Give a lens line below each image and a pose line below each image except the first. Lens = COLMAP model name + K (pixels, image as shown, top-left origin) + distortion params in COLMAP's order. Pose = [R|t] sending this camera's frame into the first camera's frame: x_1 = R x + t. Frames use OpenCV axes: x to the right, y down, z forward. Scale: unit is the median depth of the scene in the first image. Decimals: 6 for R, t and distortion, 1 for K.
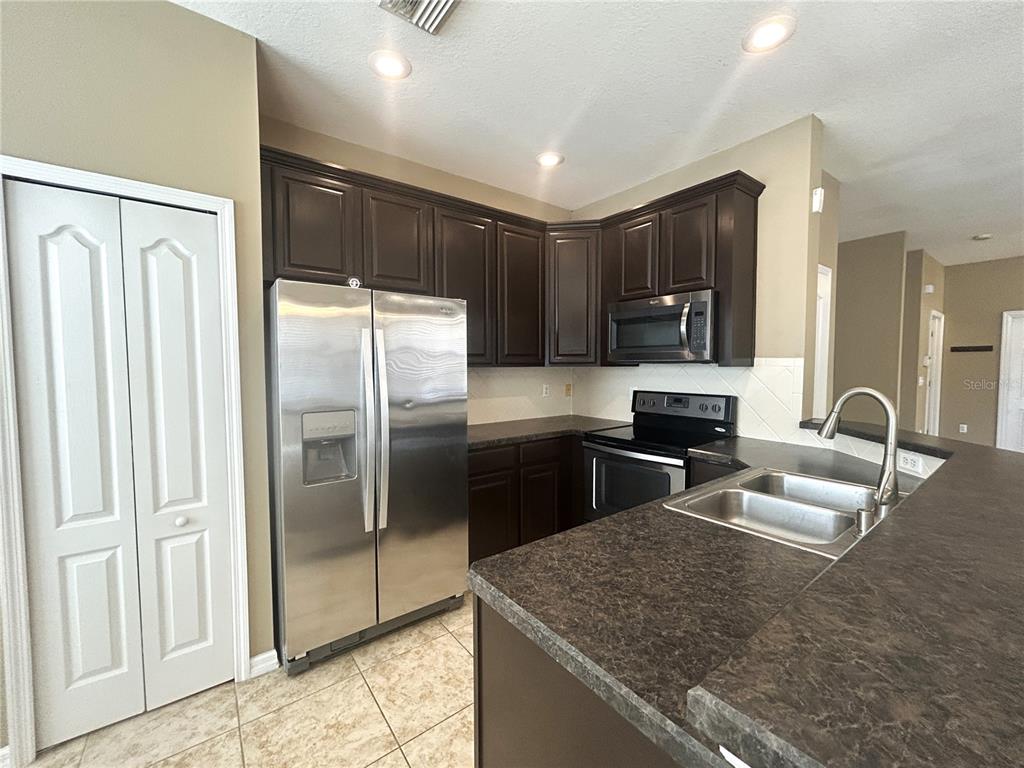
lens RADIAL K [[412.3, 0, 511.6], [0, 412.3, 386.0], [0, 0, 1]] dist [0.002098, -0.000043]
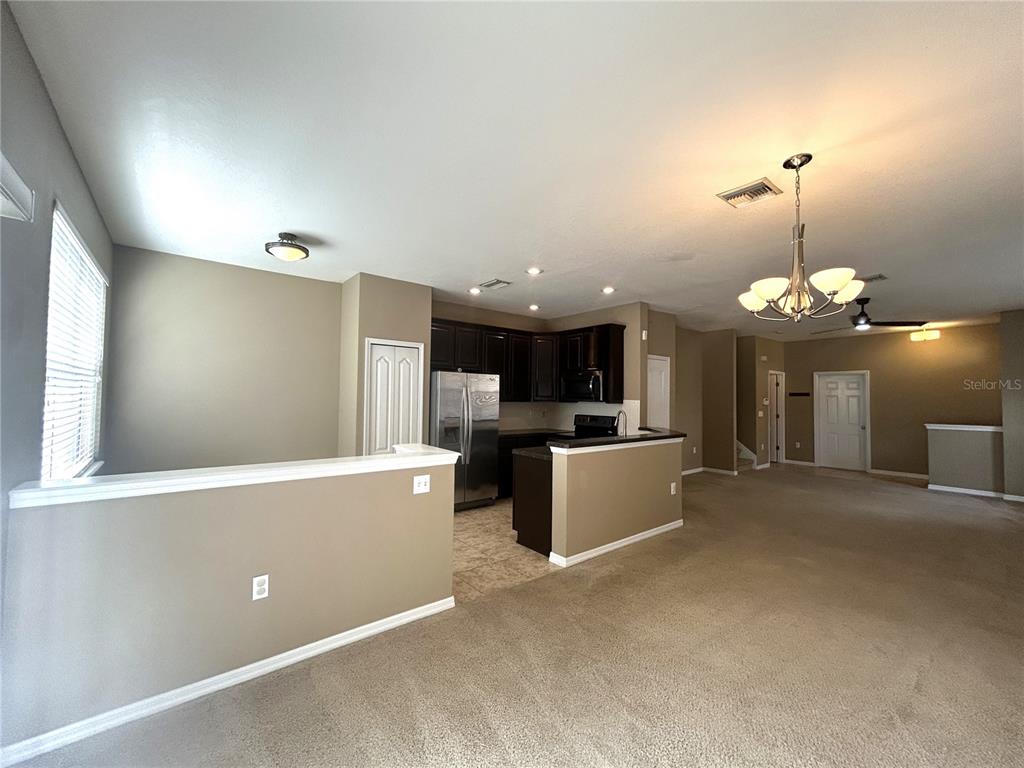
lens RADIAL K [[412.3, 0, 511.6], [0, 412.3, 386.0], [0, 0, 1]] dist [0.002098, -0.000043]
pose [[0.999339, 0.017742, 0.031738, -0.094673], [-0.015211, 0.996816, -0.078277, 0.041889], [-0.033026, 0.077742, 0.996426, -1.213194]]
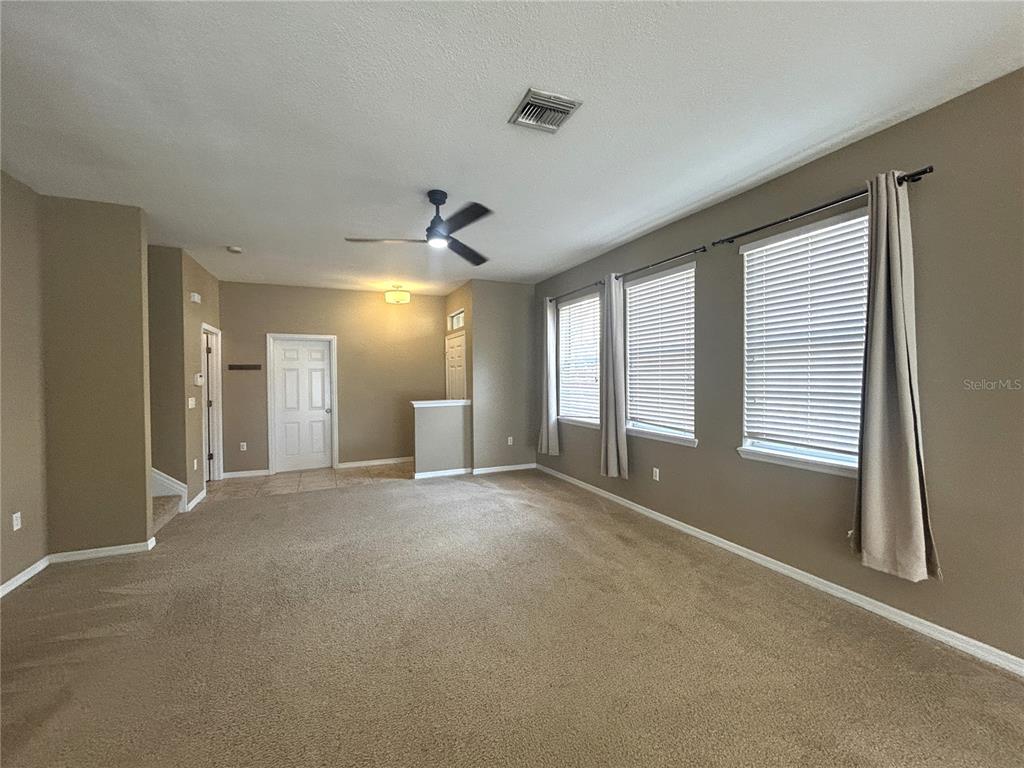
lens RADIAL K [[411.8, 0, 512.0], [0, 411.8, 384.0], [0, 0, 1]] dist [0.000365, 0.000075]
pose [[0.224165, -0.014082, 0.974449, 0.616647], [0.056619, 0.998395, 0.001404, -0.029556], [-0.972905, 0.054857, 0.224603, 0.316292]]
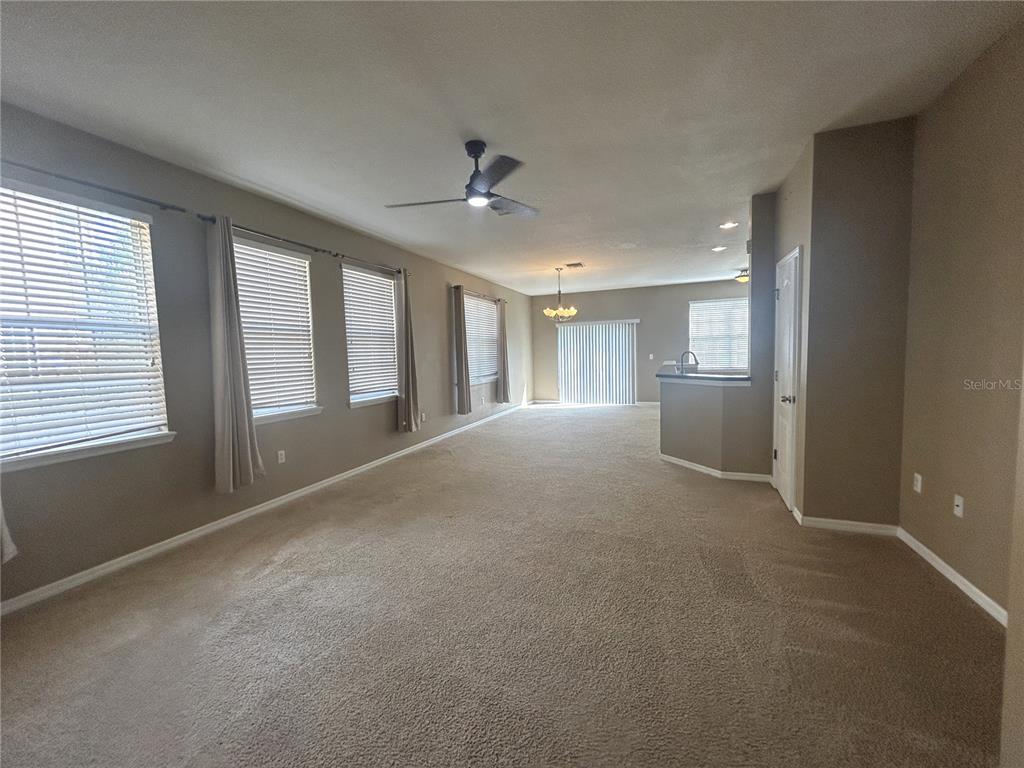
lens RADIAL K [[412.3, 0, 511.6], [0, 412.3, 386.0], [0, 0, 1]] dist [0.002098, -0.000043]
pose [[-0.848474, 0.070446, -0.524528, 2.245782], [0.006586, 0.992430, 0.122633, -0.086840], [0.529197, 0.100596, -0.842515, 1.777122]]
